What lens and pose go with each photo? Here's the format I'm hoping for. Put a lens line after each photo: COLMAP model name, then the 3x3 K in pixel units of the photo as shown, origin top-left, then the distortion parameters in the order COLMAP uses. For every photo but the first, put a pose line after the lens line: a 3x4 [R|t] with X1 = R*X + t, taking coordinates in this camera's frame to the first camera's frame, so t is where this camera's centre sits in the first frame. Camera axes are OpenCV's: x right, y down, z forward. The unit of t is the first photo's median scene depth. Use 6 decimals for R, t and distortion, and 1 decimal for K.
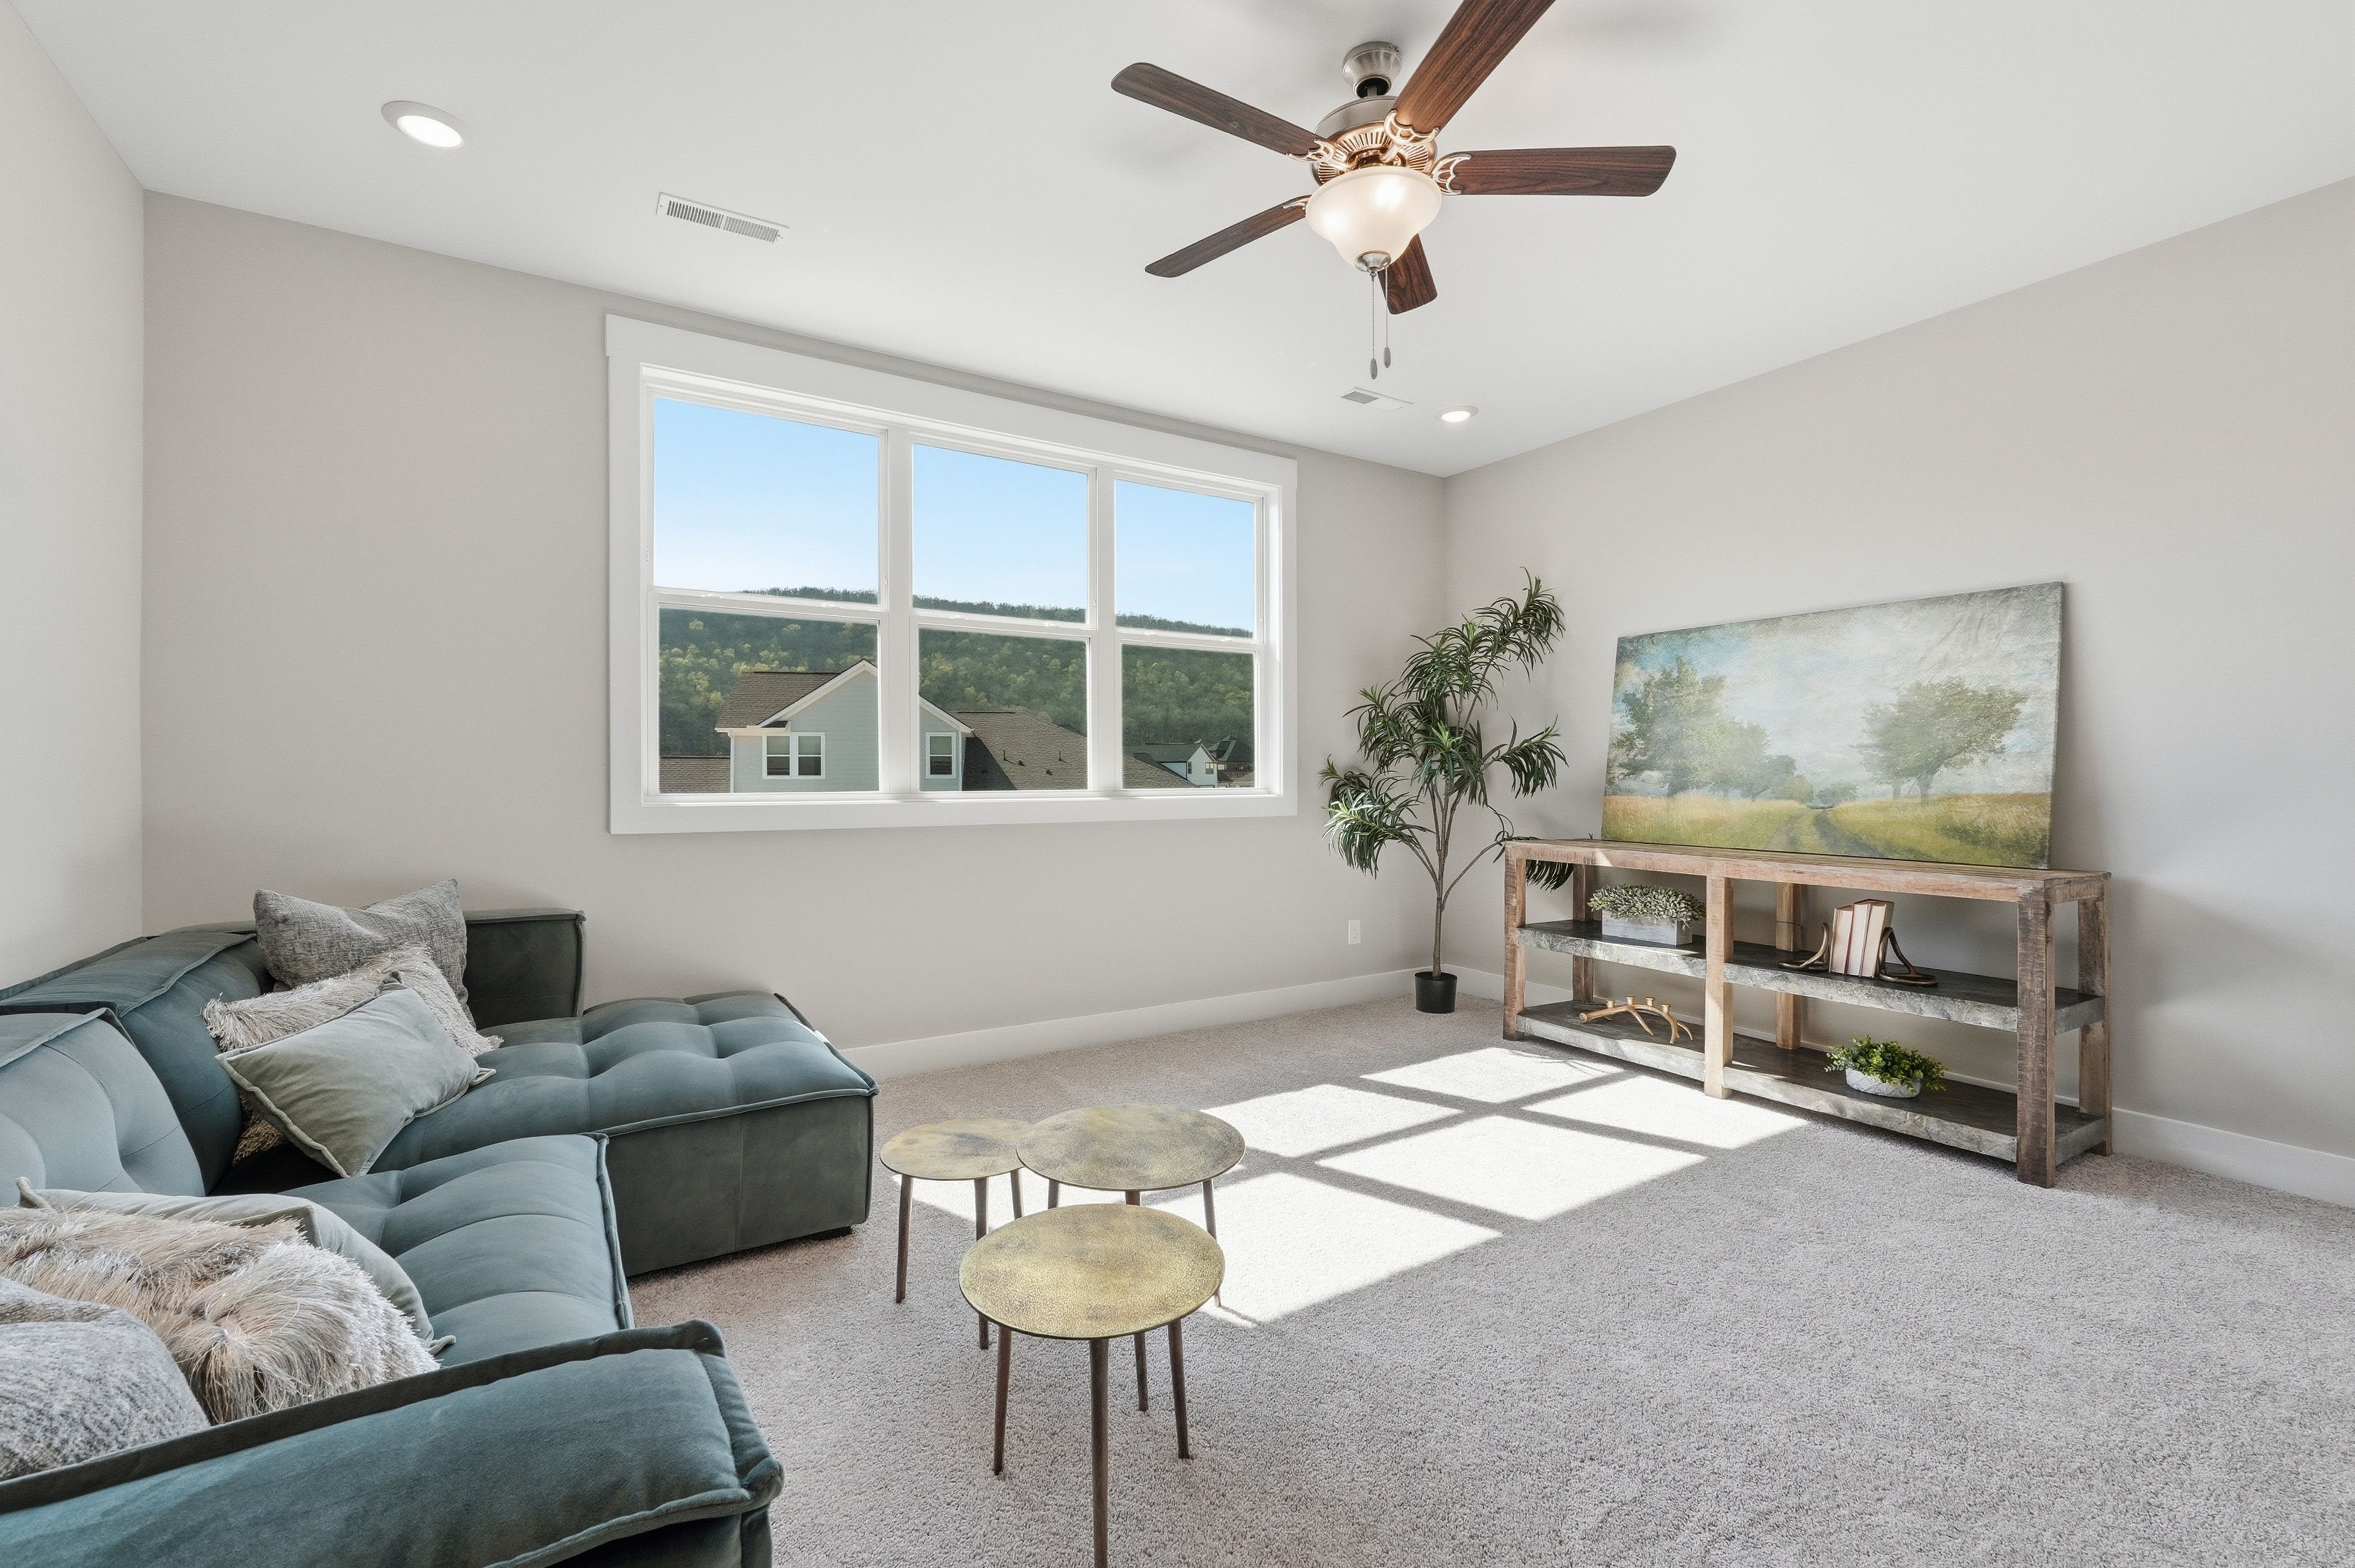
lens RADIAL K [[991.8, 0, 1145.6], [0, 991.8, 781.0], [0, 0, 1]] dist [0.000198, 0.000019]
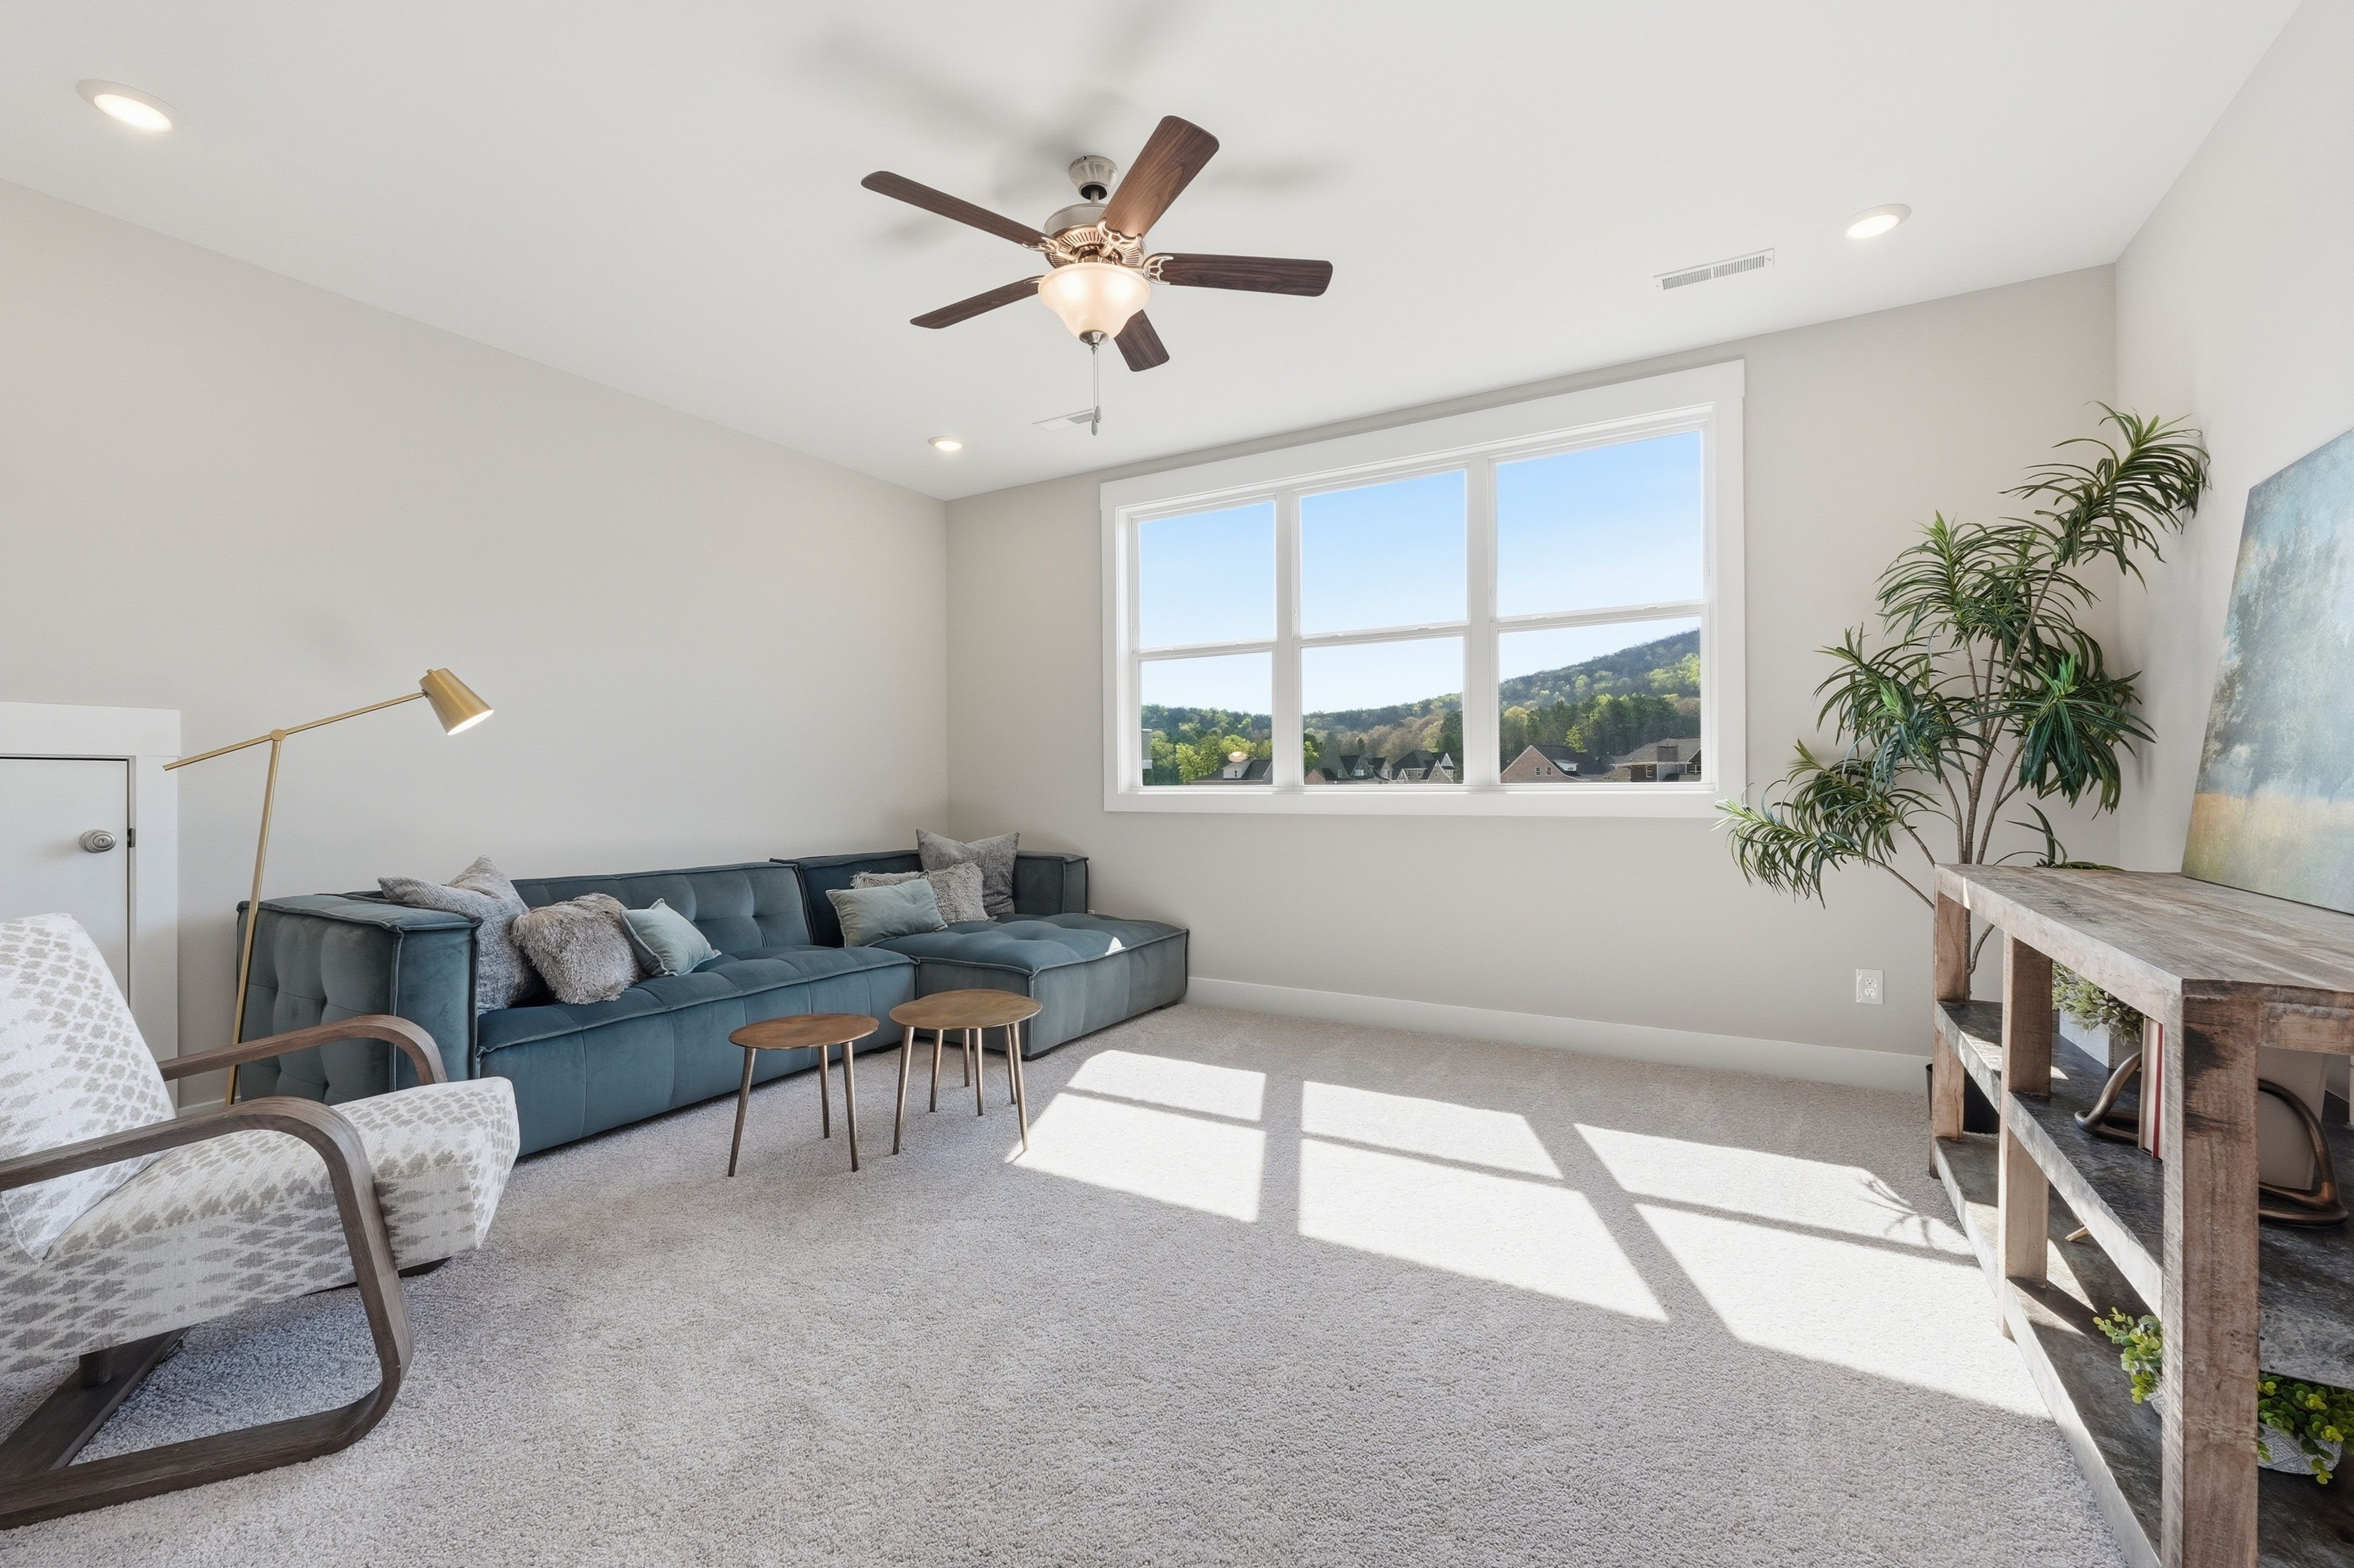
lens RADIAL K [[991.5, 0, 1145.2], [0, 991.5, 781.0], [0, 0, 1]] dist [0.000198, 0.000019]
pose [[0.457935, -0.005264, -0.888970, 0.729778], [0.001458, 0.999986, -0.005171, 0.010684], [0.888985, 0.001072, 0.457936, 0.267327]]
